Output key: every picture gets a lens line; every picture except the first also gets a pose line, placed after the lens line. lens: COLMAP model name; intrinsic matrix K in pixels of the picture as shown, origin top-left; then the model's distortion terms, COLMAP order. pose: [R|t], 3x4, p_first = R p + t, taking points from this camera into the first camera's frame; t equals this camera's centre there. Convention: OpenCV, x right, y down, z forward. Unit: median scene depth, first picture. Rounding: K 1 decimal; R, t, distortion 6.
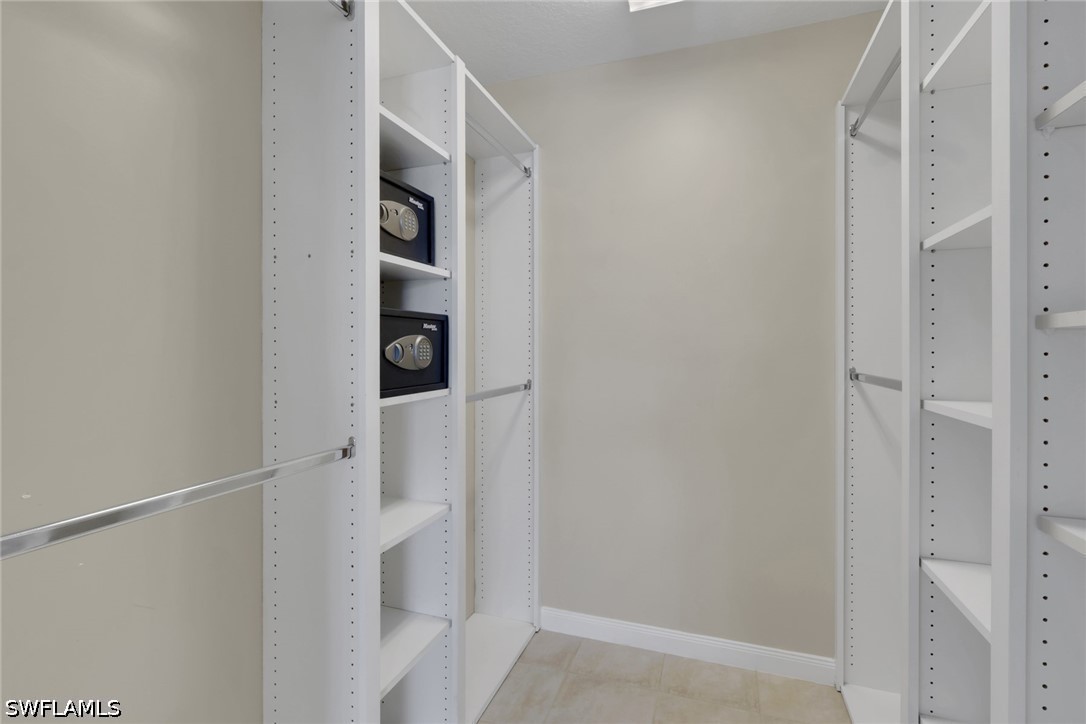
lens RADIAL K [[517.9, 0, 544.6], [0, 517.9, 354.0], [0, 0, 1]] dist [-0.001649, -0.000539]
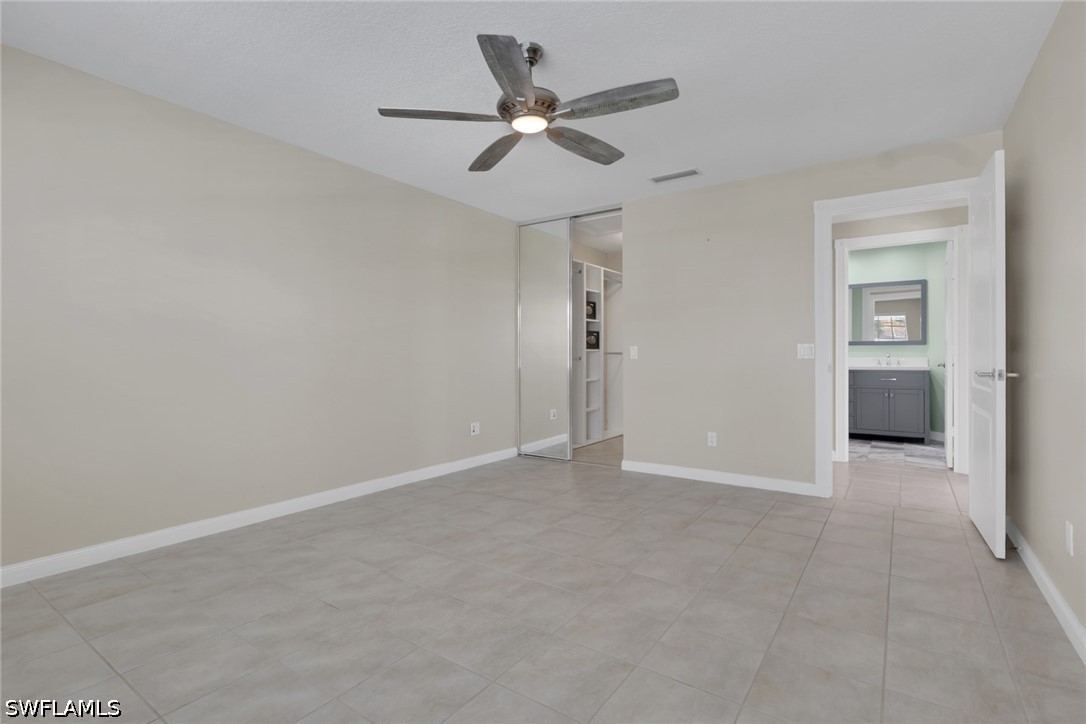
lens RADIAL K [[517.9, 0, 542.2], [0, 517.9, 367.8], [0, 0, 1]] dist [-0.001649, -0.000539]
pose [[0.965575, 0.002529, -0.260111, 0.458499], [-0.001449, 0.999990, 0.004344, 0.202813], [0.260119, -0.003818, 0.965569, -3.180605]]
